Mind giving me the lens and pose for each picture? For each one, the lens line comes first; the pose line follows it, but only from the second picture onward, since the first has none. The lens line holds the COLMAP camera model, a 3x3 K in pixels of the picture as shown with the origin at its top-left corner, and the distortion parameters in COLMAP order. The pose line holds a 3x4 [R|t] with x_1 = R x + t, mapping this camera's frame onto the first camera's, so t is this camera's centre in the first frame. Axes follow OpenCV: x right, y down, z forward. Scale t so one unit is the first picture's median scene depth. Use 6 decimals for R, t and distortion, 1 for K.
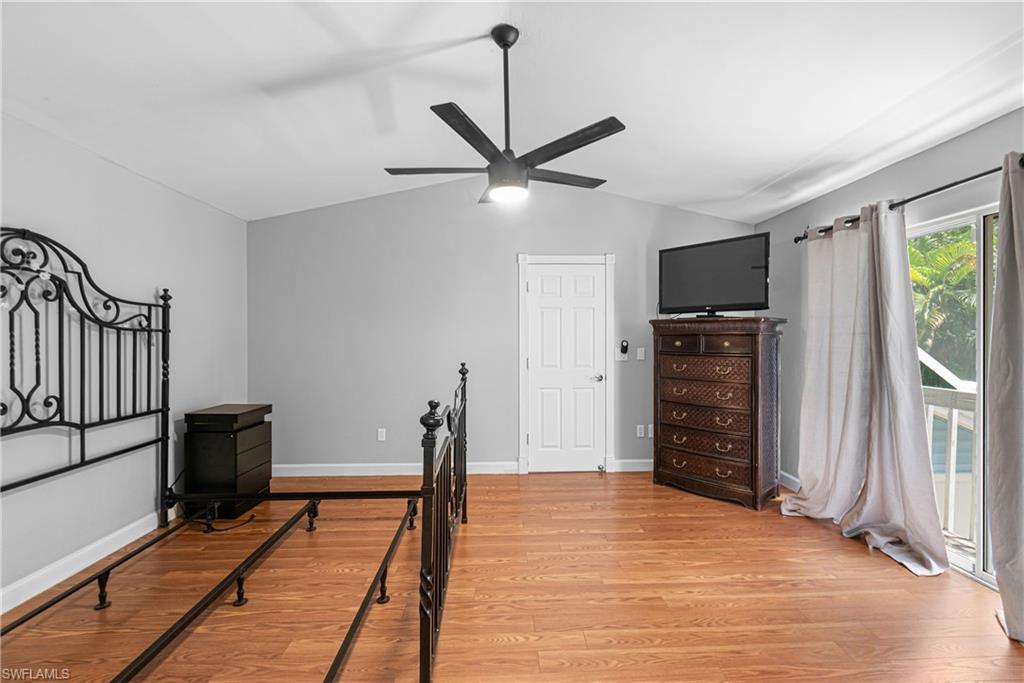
lens RADIAL K [[455.1, 0, 520.2], [0, 455.1, 338.5], [0, 0, 1]] dist [0.005768, -0.000328]
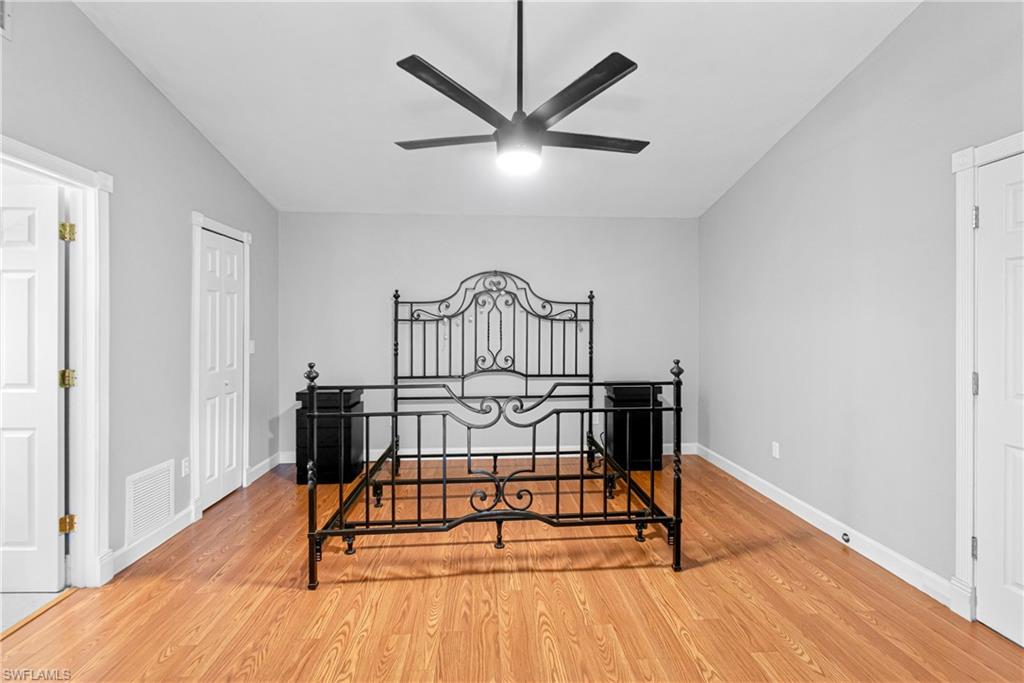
lens RADIAL K [[458.0, 0, 516.3], [0, 458.0, 328.8], [0, 0, 1]] dist [-0.001362, -0.000354]
pose [[0.032845, 0.010415, -0.999406, 0.737605], [-0.004786, 0.999936, 0.010263, -0.005489], [0.999449, 0.004446, 0.032893, 0.831664]]
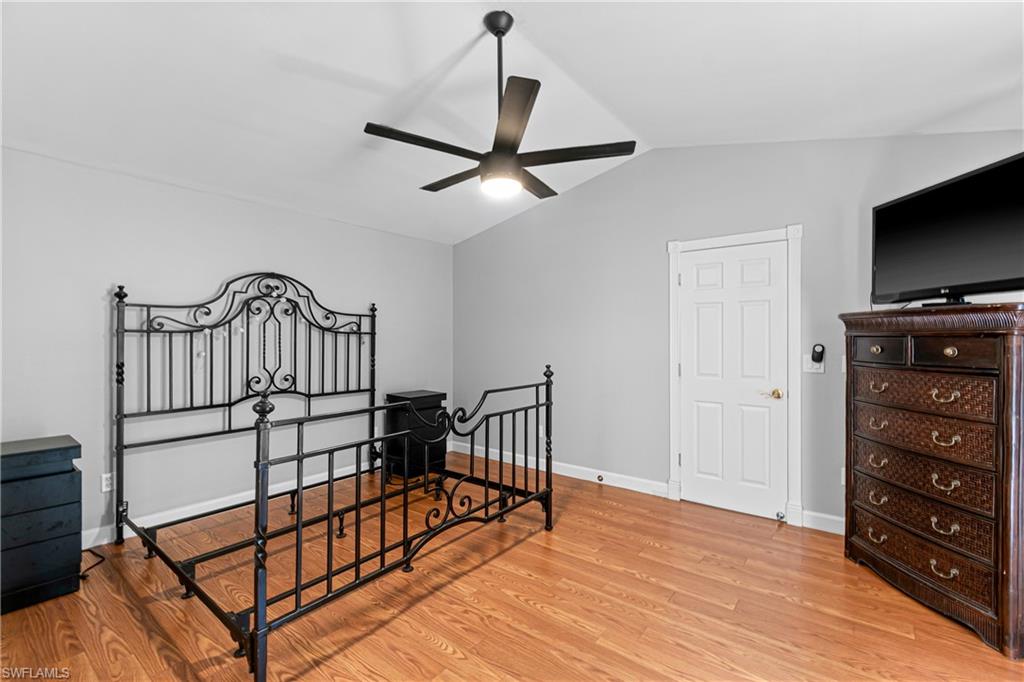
lens RADIAL K [[455.6, 0, 518.0], [0, 455.6, 340.8], [0, 0, 1]] dist [0.001794, -0.000897]
pose [[0.764350, 0.005286, -0.644780, 0.529249], [-0.004530, 0.999986, 0.002828, -0.000701], [0.644786, 0.000760, 0.764363, 0.256007]]
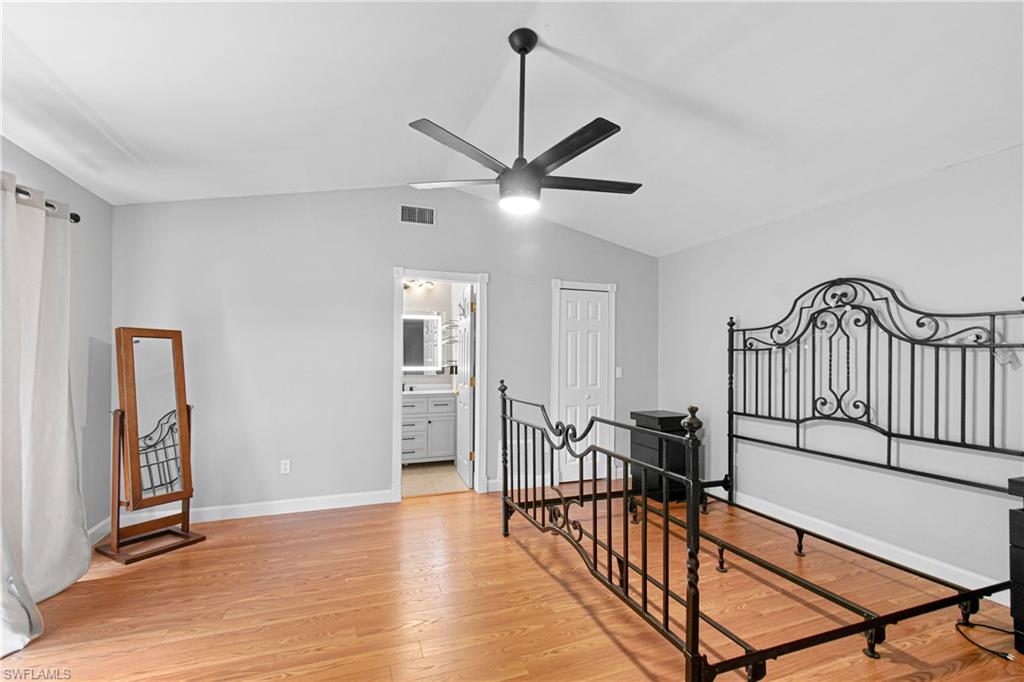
lens RADIAL K [[466.5, 0, 515.5], [0, 466.5, 352.2], [0, 0, 1]] dist [-0.001441, -0.000571]
pose [[-0.952474, -0.002819, -0.304607, 0.247390], [-0.002002, 0.999994, -0.002995, -0.003341], [0.304613, -0.002243, -0.952473, 1.670851]]
